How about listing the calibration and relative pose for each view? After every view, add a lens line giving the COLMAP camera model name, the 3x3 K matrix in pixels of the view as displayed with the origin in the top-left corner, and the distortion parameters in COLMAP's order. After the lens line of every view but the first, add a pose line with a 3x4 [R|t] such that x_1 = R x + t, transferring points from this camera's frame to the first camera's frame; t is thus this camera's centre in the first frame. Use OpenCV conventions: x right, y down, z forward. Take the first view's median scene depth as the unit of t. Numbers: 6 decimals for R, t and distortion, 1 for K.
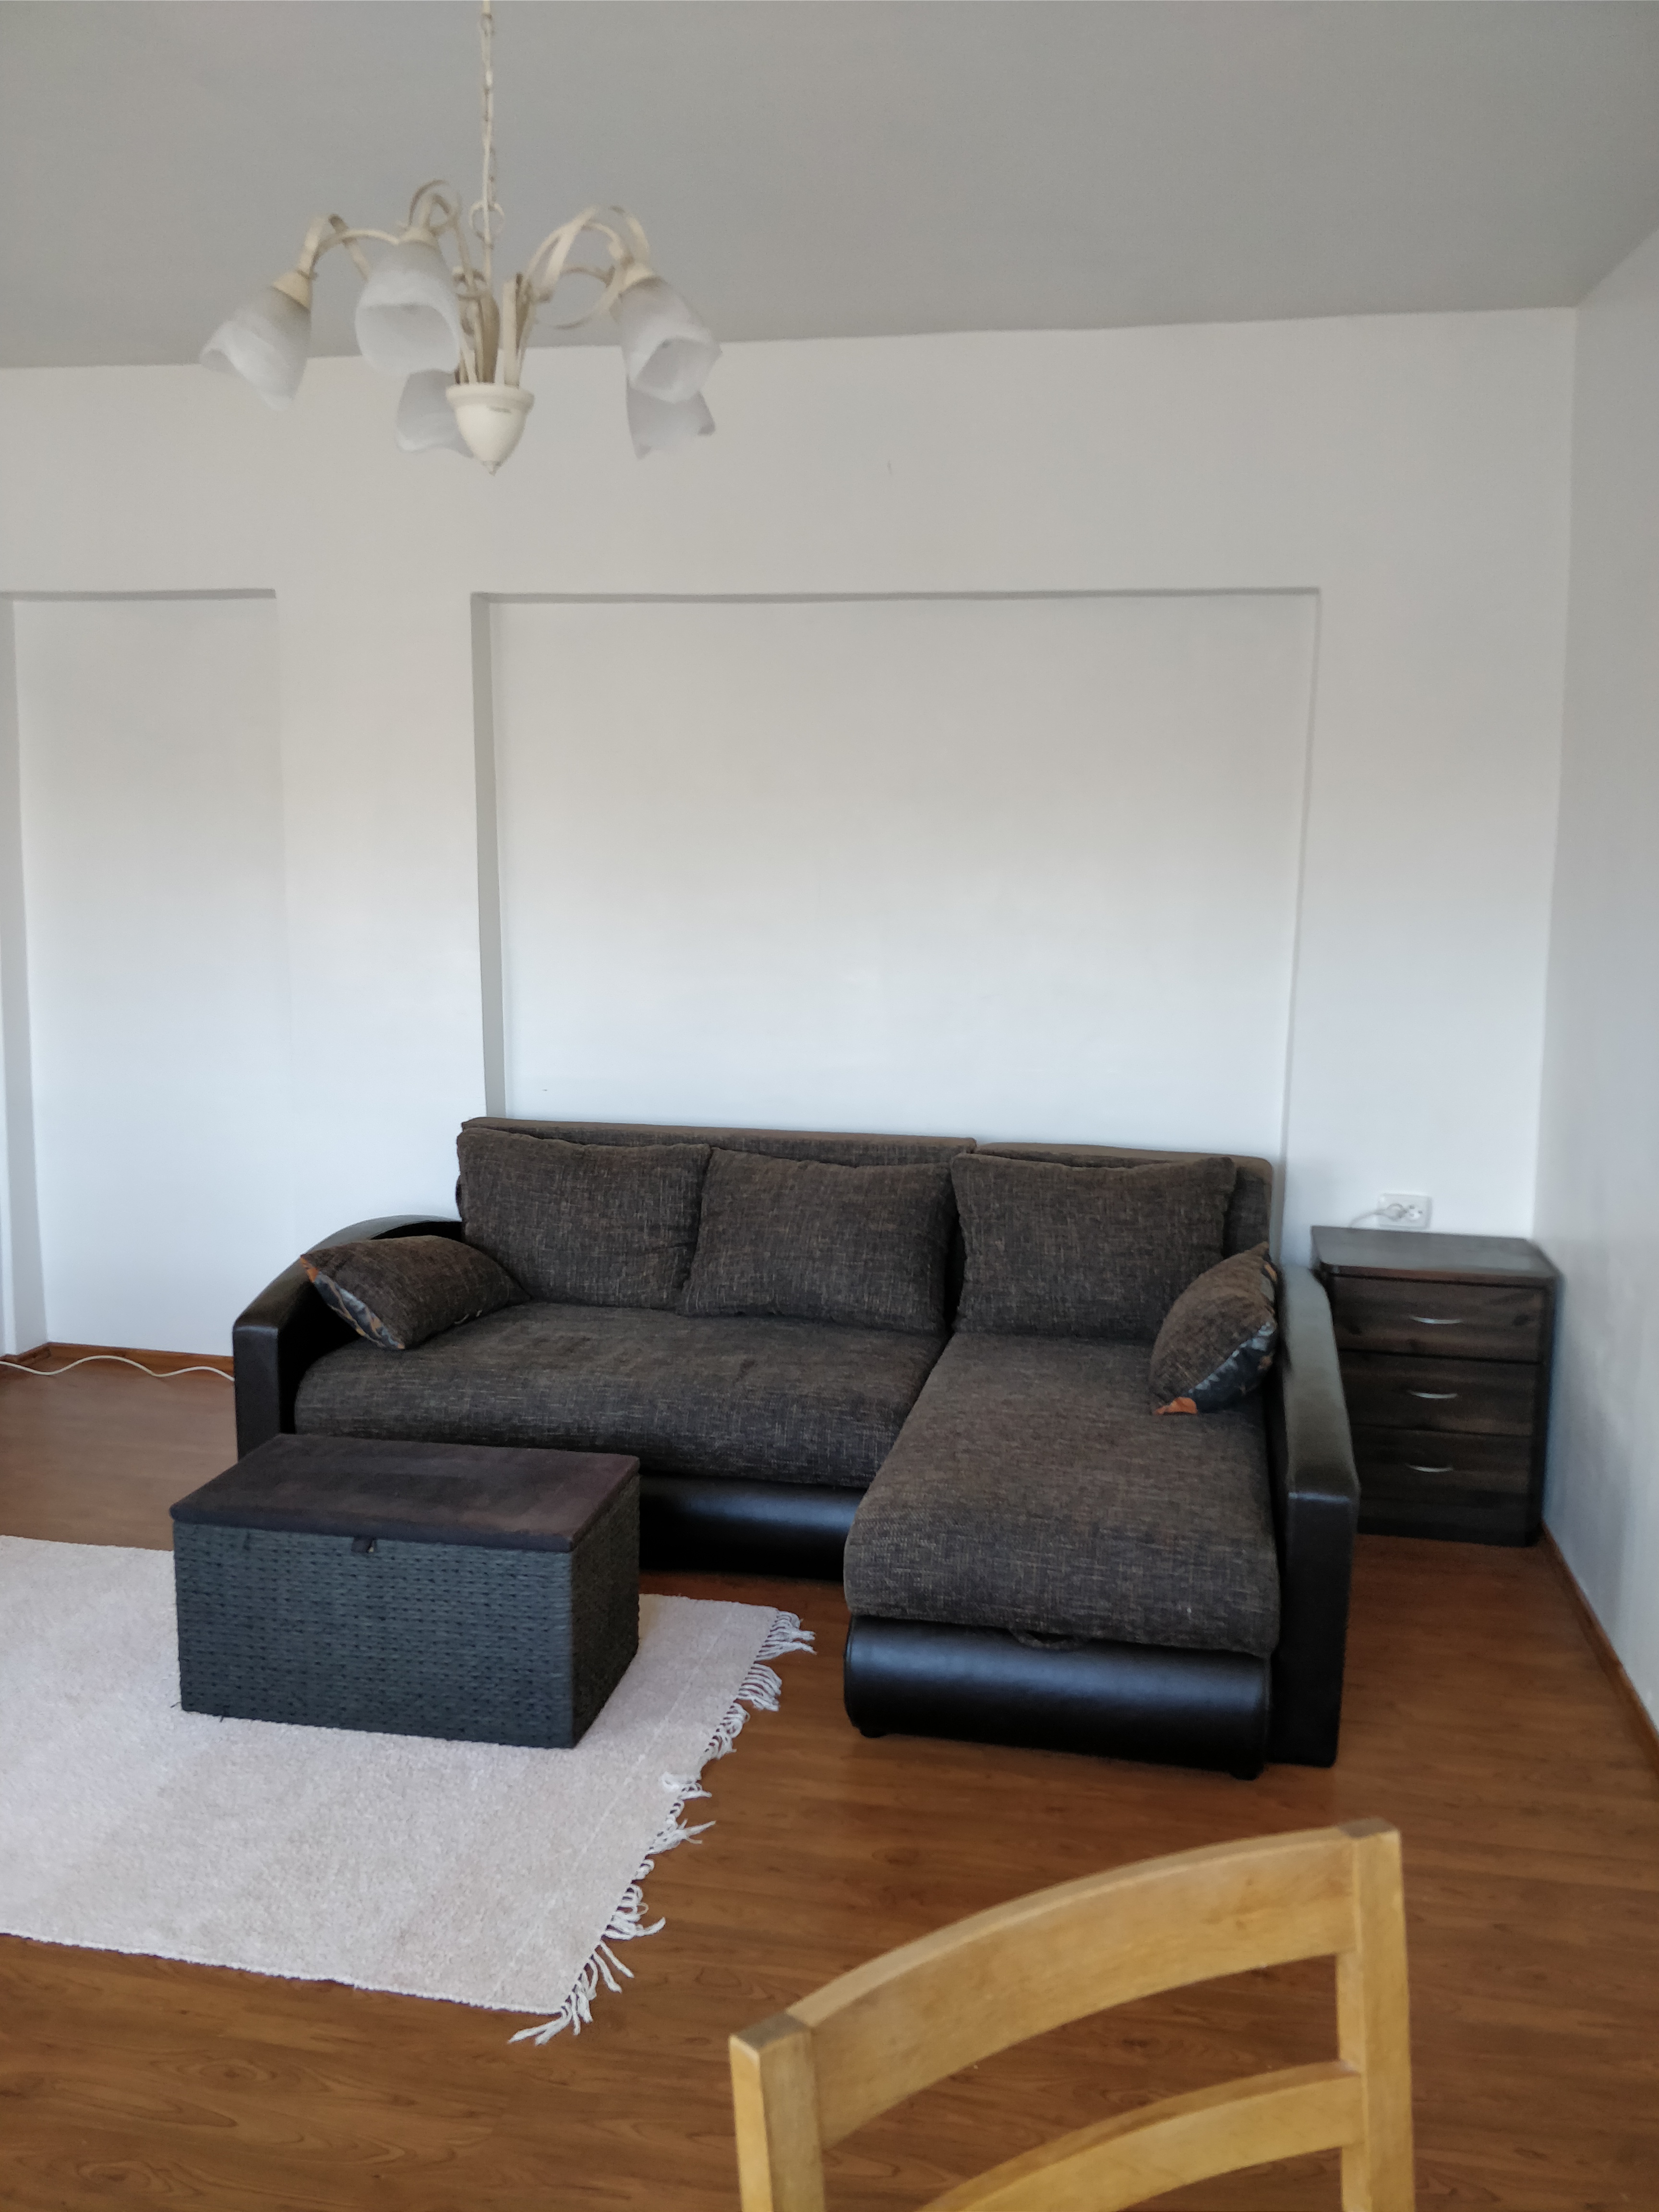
lens RADIAL K [[1763.2, 0, 812.1], [0, 1763.2, 1124.1], [0, 0, 1]] dist [0.122723, -0.227825]
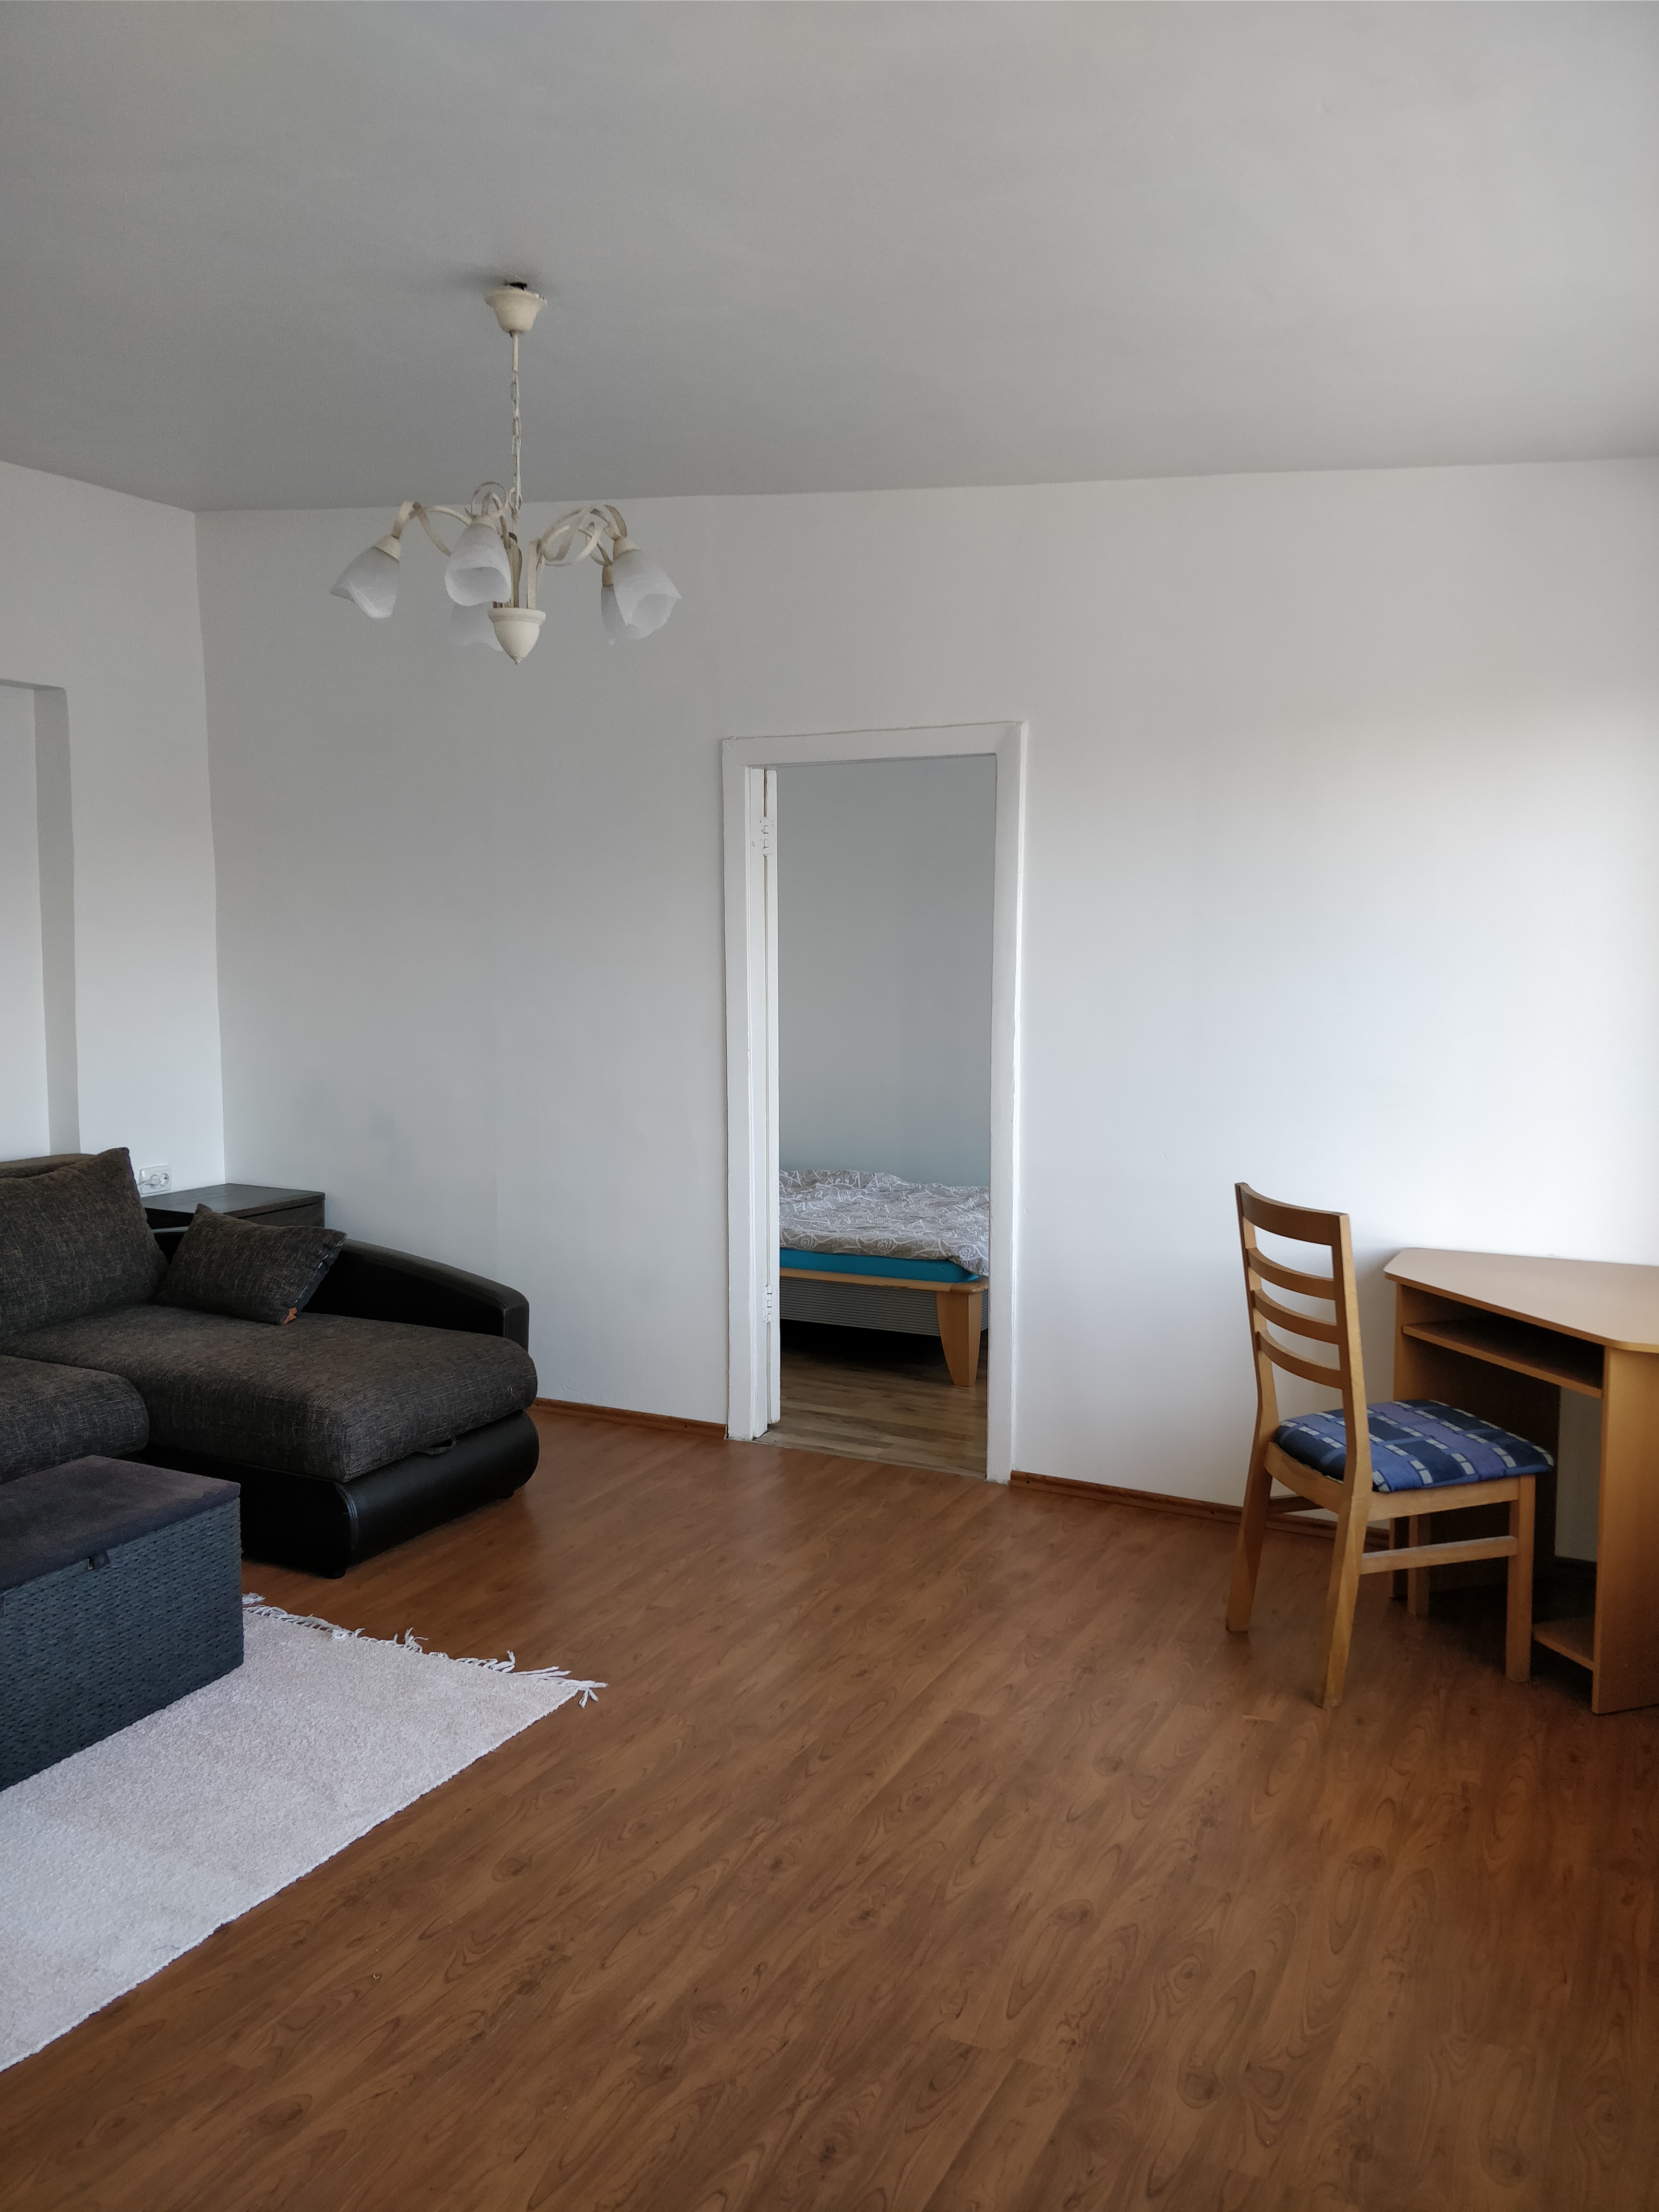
lens RADIAL K [[1763.2, 0, 812.1], [0, 1763.2, 1124.1], [0, 0, 1]] dist [0.122723, -0.227825]
pose [[0.278476, -0.125091, 0.952262, -1.131211], [0.141611, 0.985993, 0.088110, -0.055581], [-0.949946, 0.110314, 0.292290, 0.257549]]
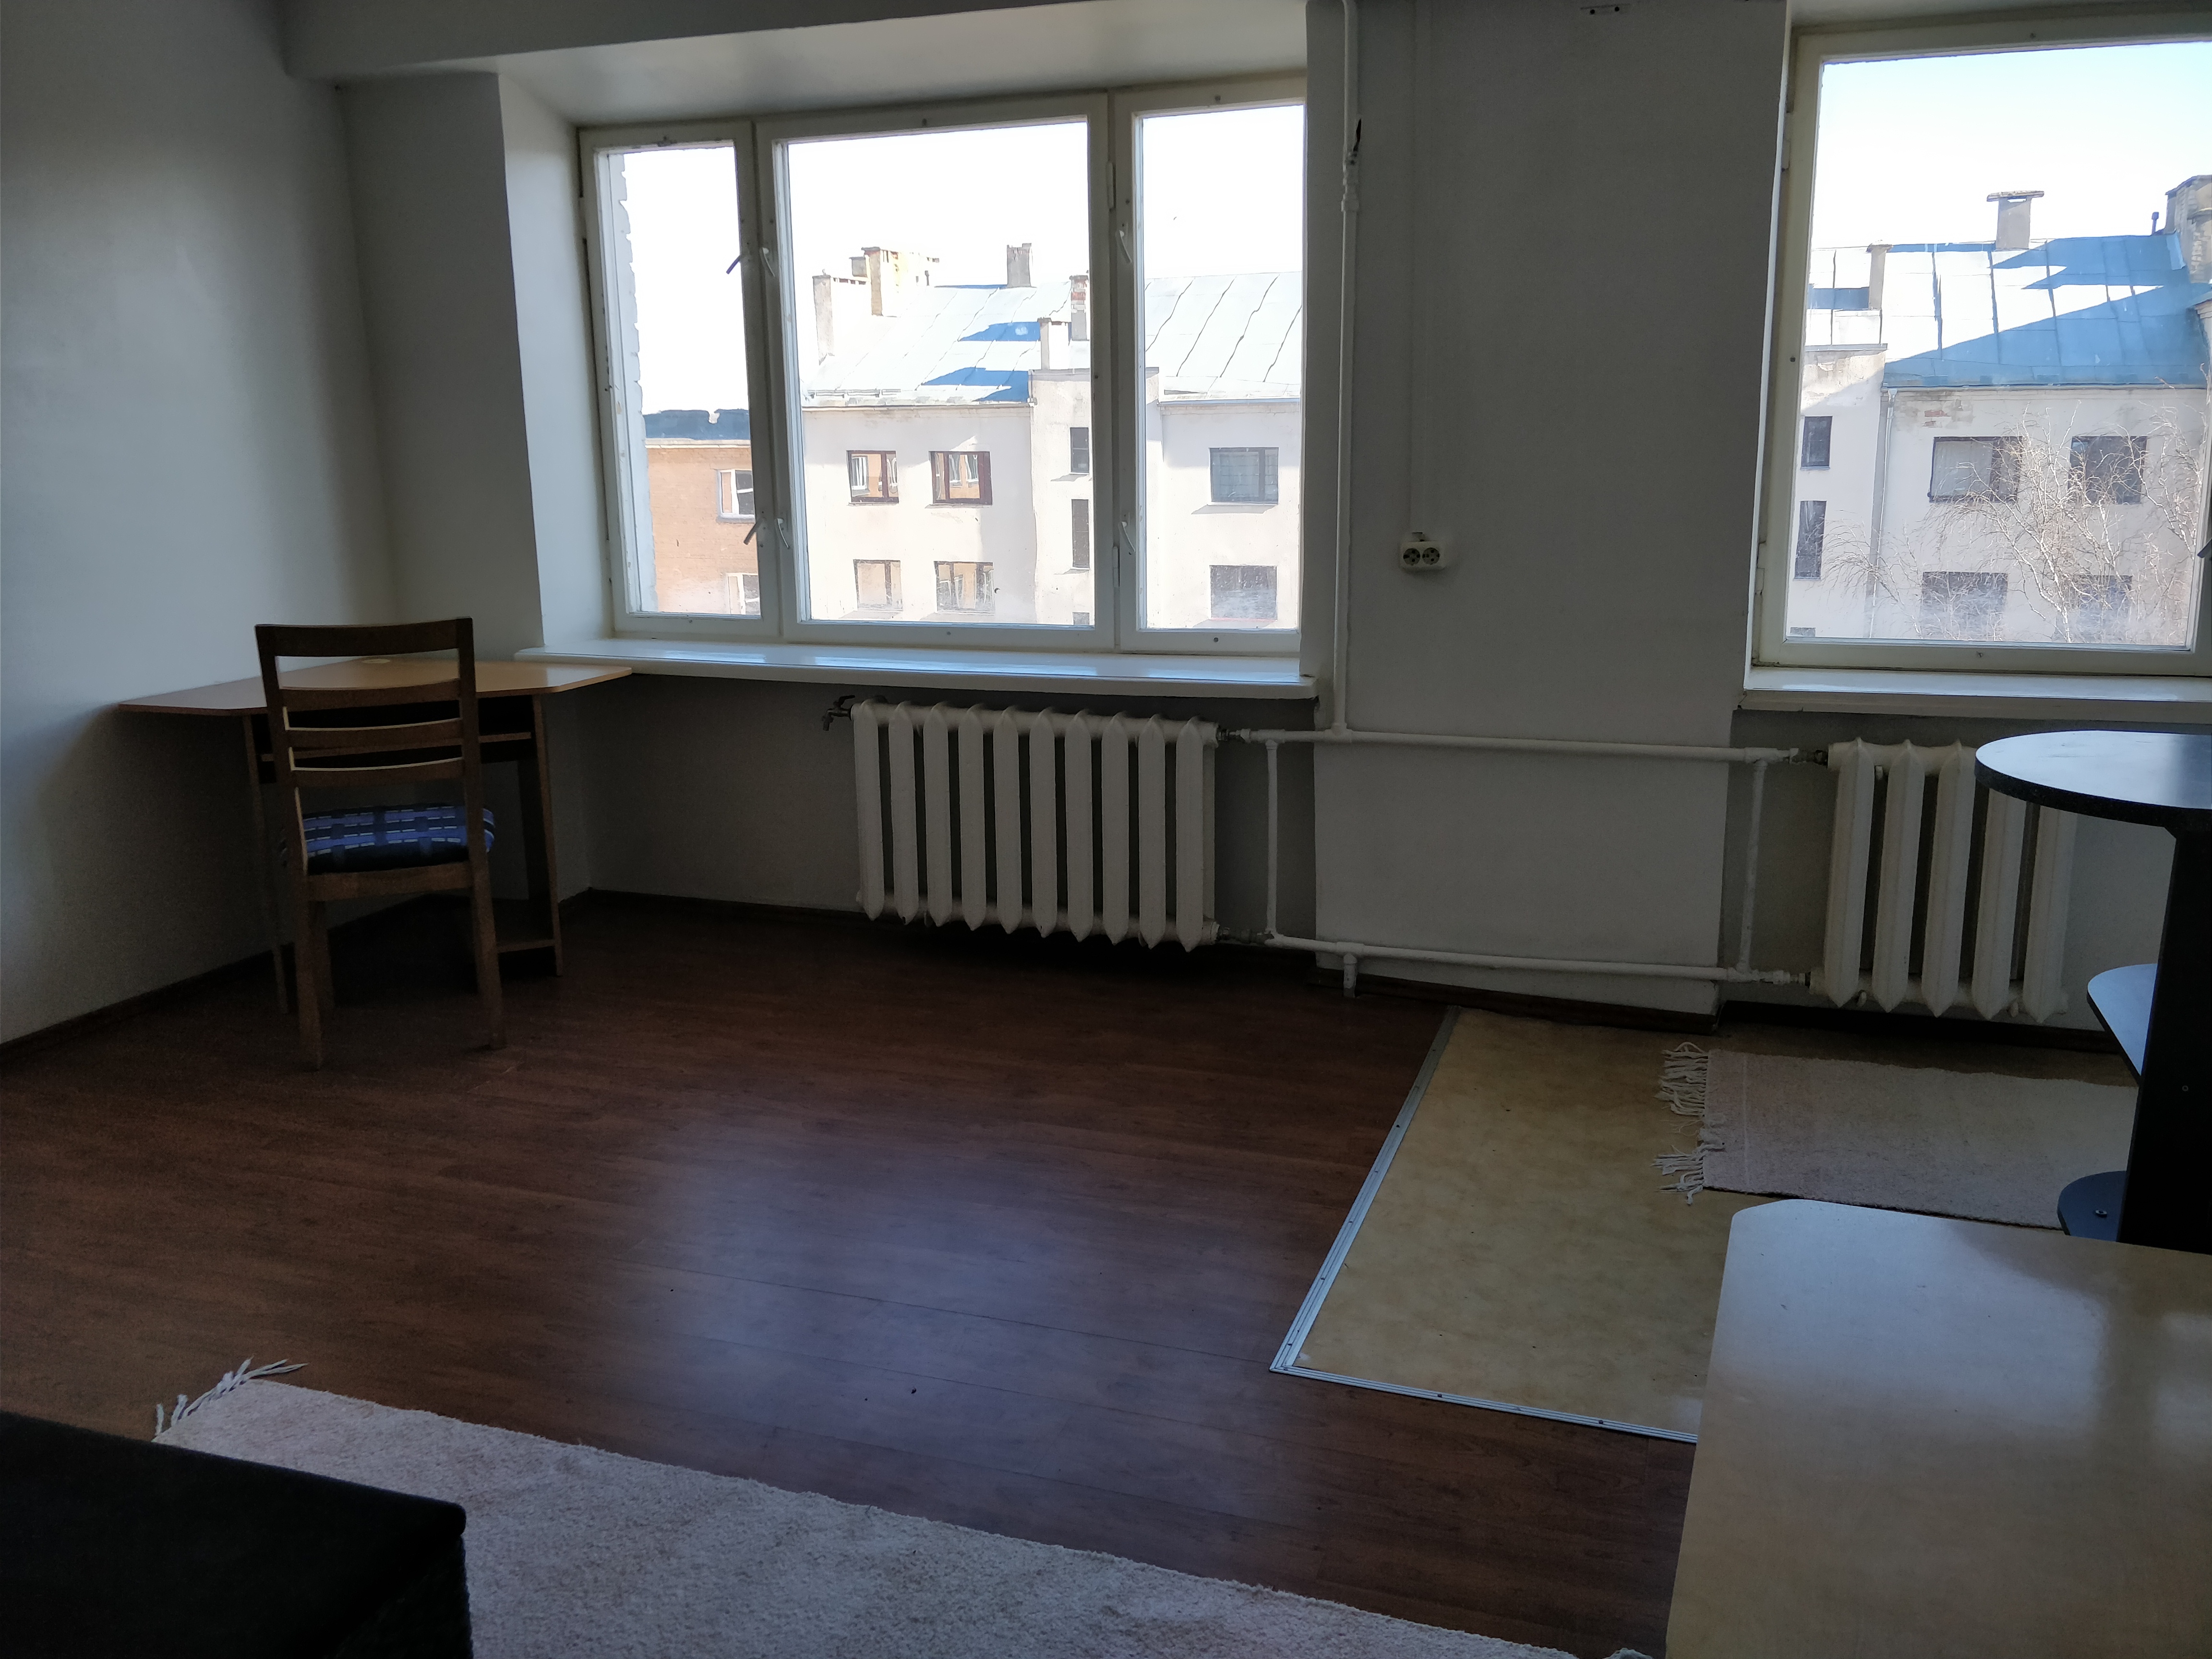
lens RADIAL K [[1763.2, 0, 1106.0], [0, 1763.2, 829.5], [0, 0, 1]] dist [0.122723, -0.227825]
pose [[-0.983822, -0.044680, 0.173487, -0.656637], [0.021481, 0.931993, 0.361840, -0.163253], [-0.177855, 0.359713, -0.915955, 1.410292]]
